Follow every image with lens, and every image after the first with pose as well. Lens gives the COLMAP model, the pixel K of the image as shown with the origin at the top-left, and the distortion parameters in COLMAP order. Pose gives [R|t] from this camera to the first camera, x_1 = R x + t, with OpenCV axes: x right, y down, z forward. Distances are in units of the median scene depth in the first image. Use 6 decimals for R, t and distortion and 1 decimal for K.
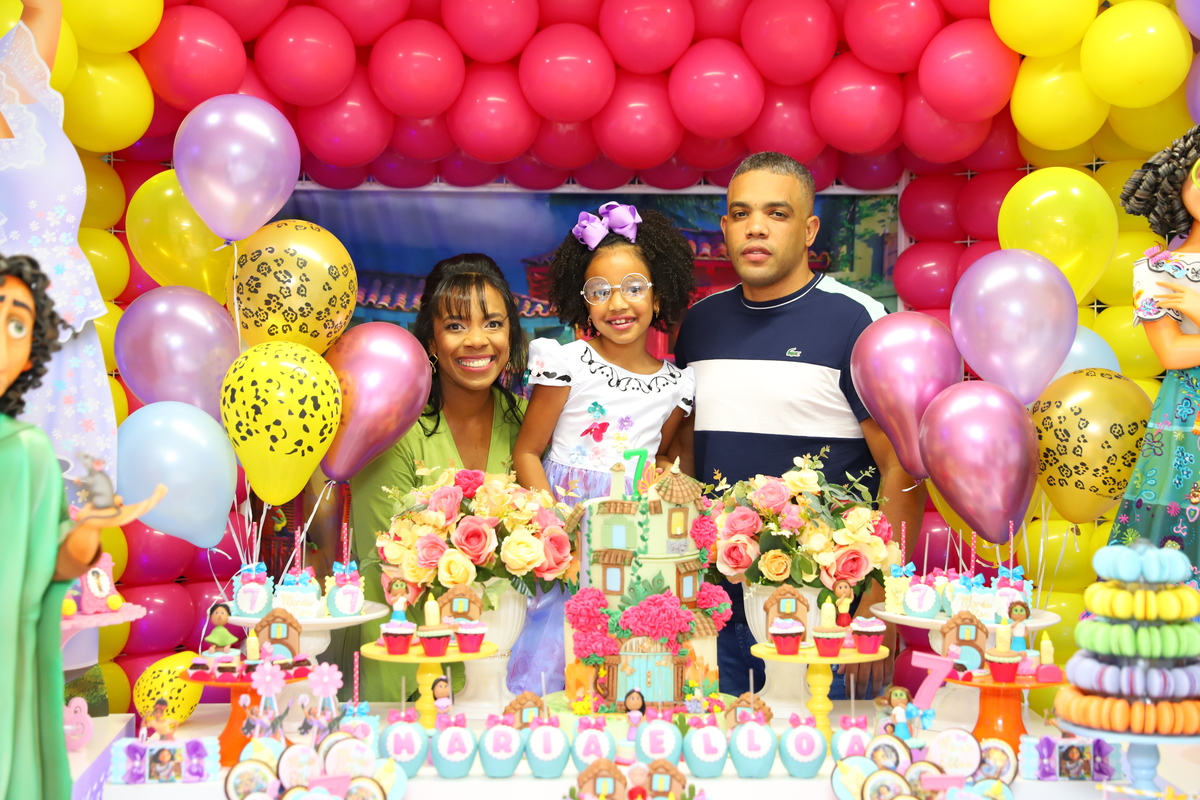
lens RADIAL K [[2123.7, 0, 600.0], [0, 2123.7, 400.0], [0, 0, 1]] dist [0.182780, -0.007044]
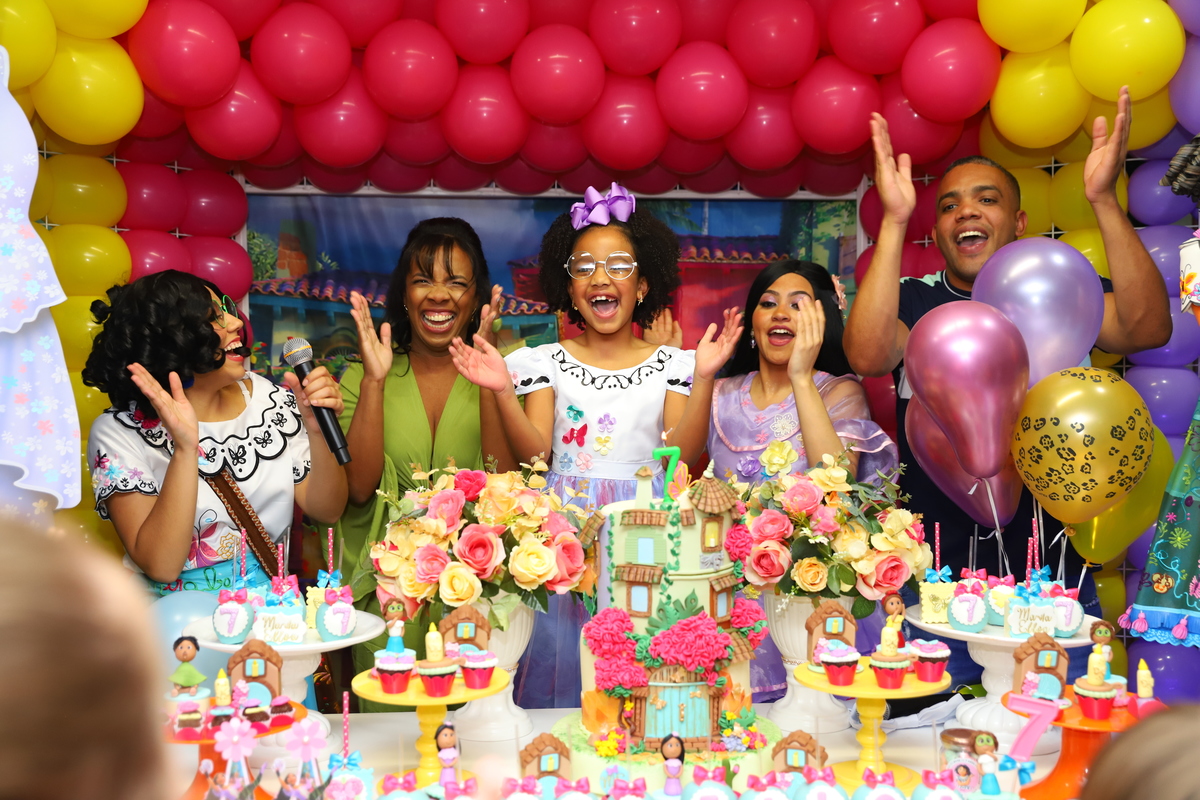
lens RADIAL K [[1352.1, 0, 594.5], [0, 1352.1, 407.8], [0, 0, 1]] dist [0.030067, 0.026426]
pose [[0.998821, -0.006435, 0.048109, -0.038523], [0.005527, 0.999804, 0.018994, -0.005546], [-0.048222, -0.018706, 0.998661, 0.438185]]
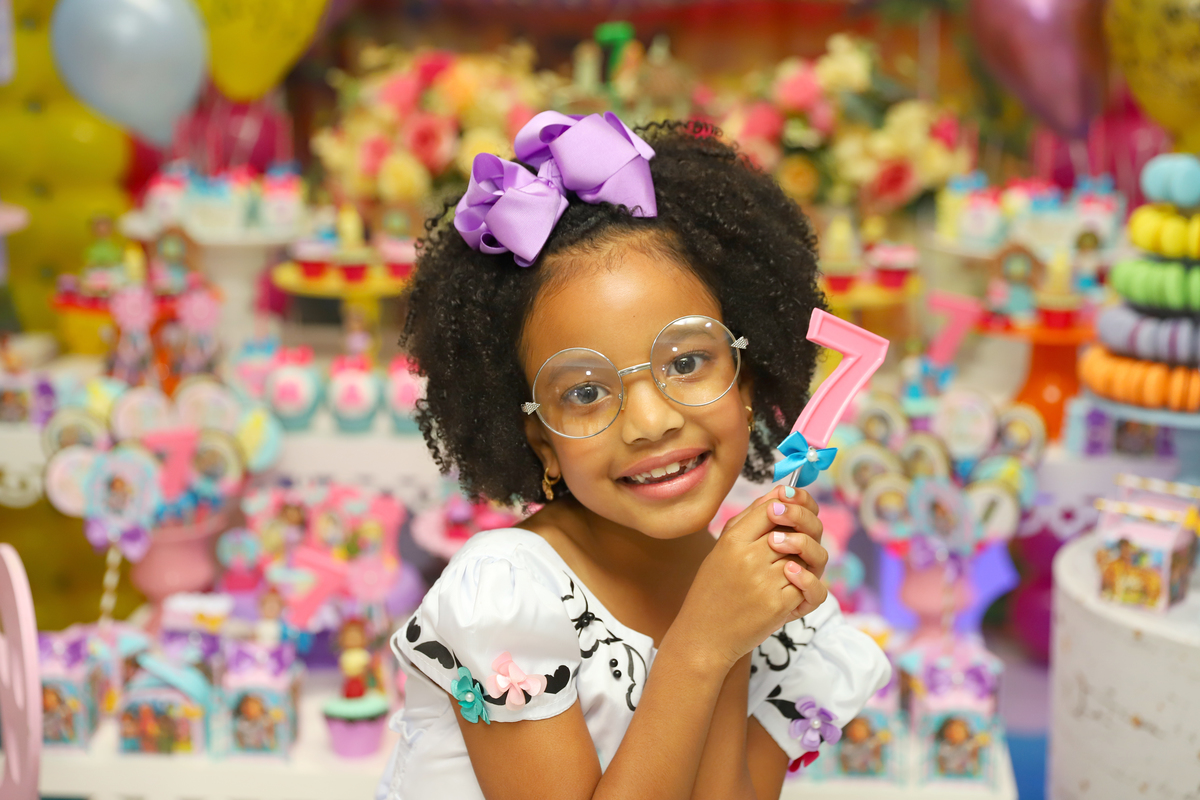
lens RADIAL K [[2076.3, 0, 600.0], [0, 2076.3, 400.0], [0, 0, 1]] dist [0.168462, -0.071739]
pose [[0.989318, 0.028084, -0.143045, 0.127116], [-0.000789, 0.982284, 0.187395, 0.013154], [0.145774, -0.185280, 0.971813, 0.220431]]
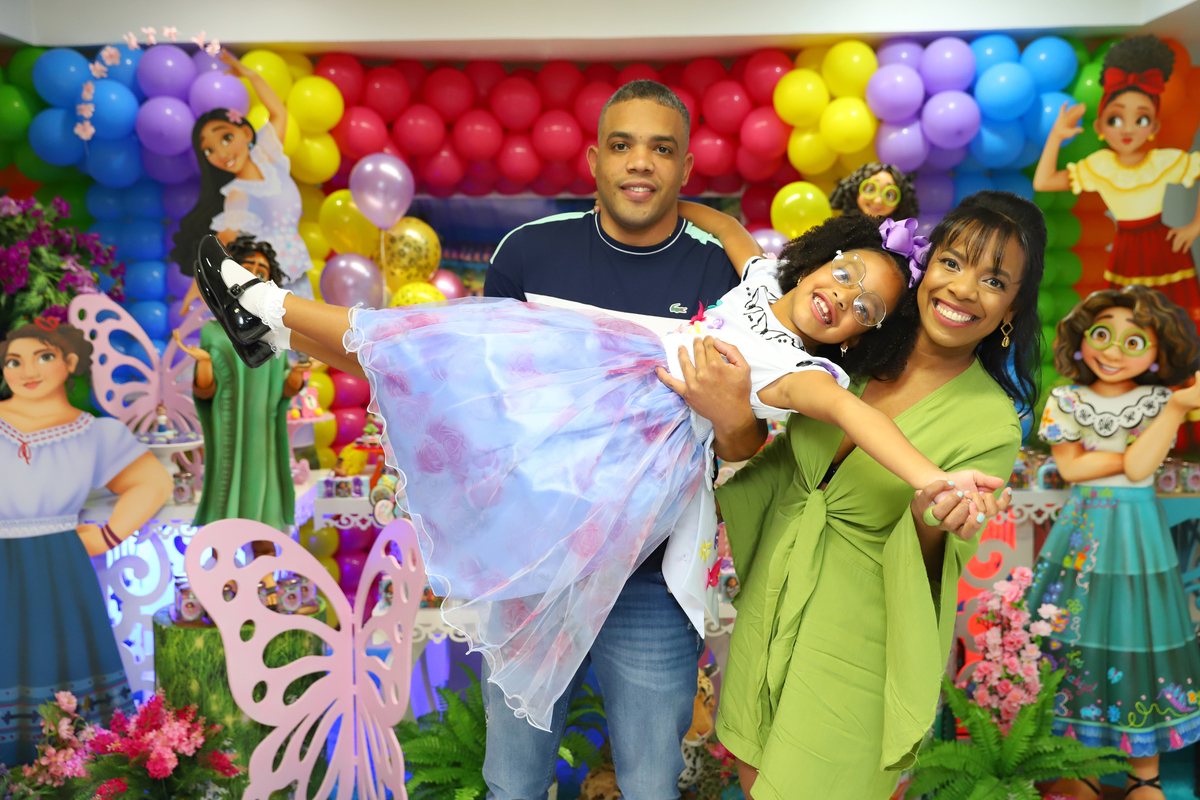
lens RADIAL K [[1305.0, 0, 637.2], [0, 1305.0, 375.4], [0, 0, 1]] dist [0.003829, 0.049329]
pose [[0.999829, -0.011993, -0.014043, 0.087547], [0.012670, 0.998709, 0.049183, 0.003635], [0.013435, -0.049352, 0.998691, -0.210166]]
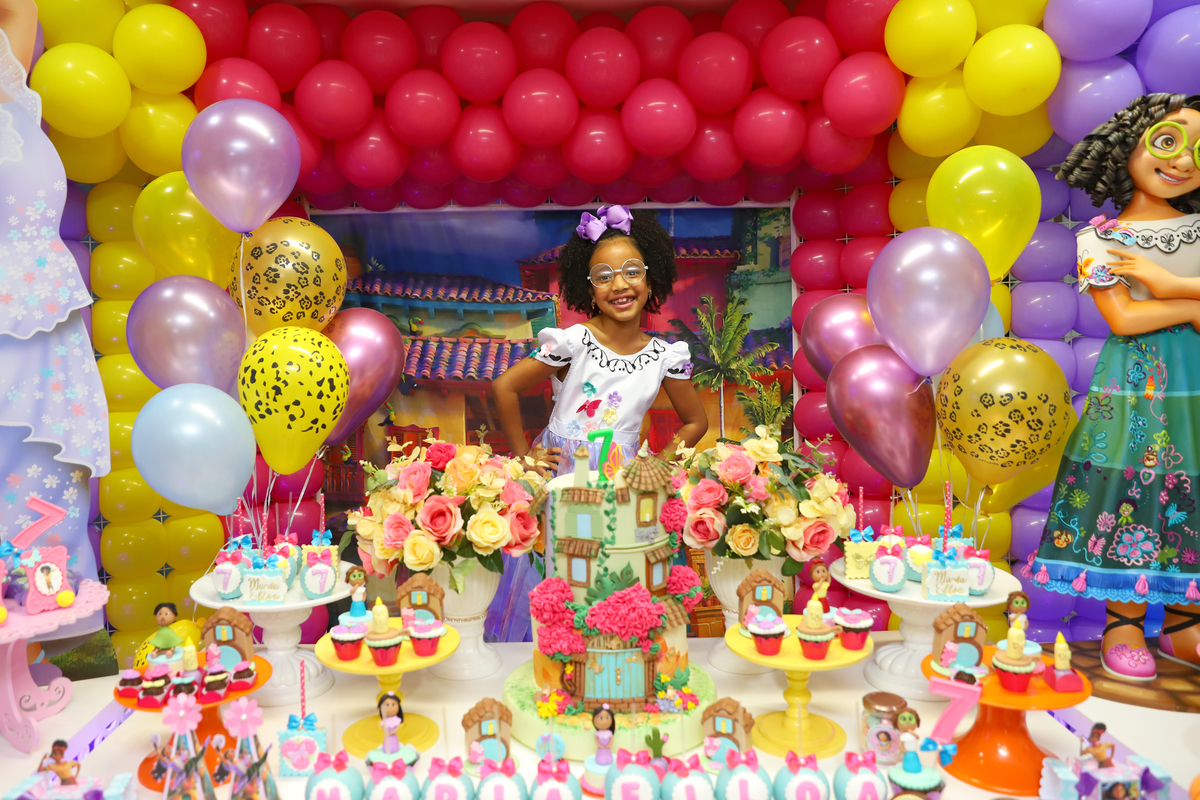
lens RADIAL K [[875.3, 0, 556.8], [0, 875.3, 371.7], [0, 0, 1]] dist [-0.107599, 0.066273]
pose [[0.999171, -0.019814, -0.035566, 0.011850], [0.020893, 0.999325, 0.030222, -0.015148], [0.034943, -0.030940, 0.998910, 0.612184]]
